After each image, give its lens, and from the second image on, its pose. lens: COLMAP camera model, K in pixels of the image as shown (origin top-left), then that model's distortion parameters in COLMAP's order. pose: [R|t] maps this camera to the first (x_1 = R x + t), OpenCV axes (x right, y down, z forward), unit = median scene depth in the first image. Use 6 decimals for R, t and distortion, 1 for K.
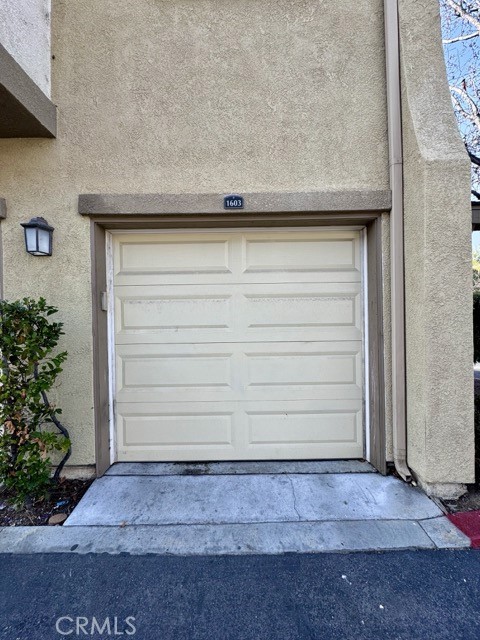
lens RADIAL K [[254.8, 0, 240.0], [0, 254.8, 320.0], [0, 0, 1]] dist [-0.001524, -0.000126]
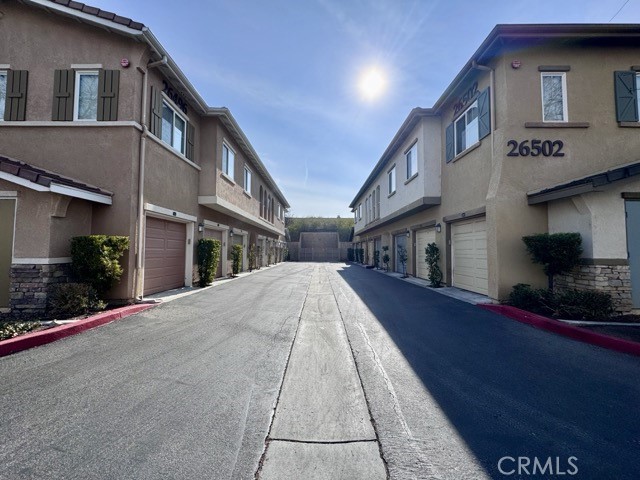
lens RADIAL K [[254.8, 0, 320.0], [0, 254.8, 240.0], [0, 0, 1]] dist [-0.001524, -0.000126]
pose [[-0.002736, -0.030545, -0.999530, 3.371277], [-0.014988, 0.999422, -0.030500, 0.035778], [0.999884, 0.014897, -0.003192, -0.961424]]
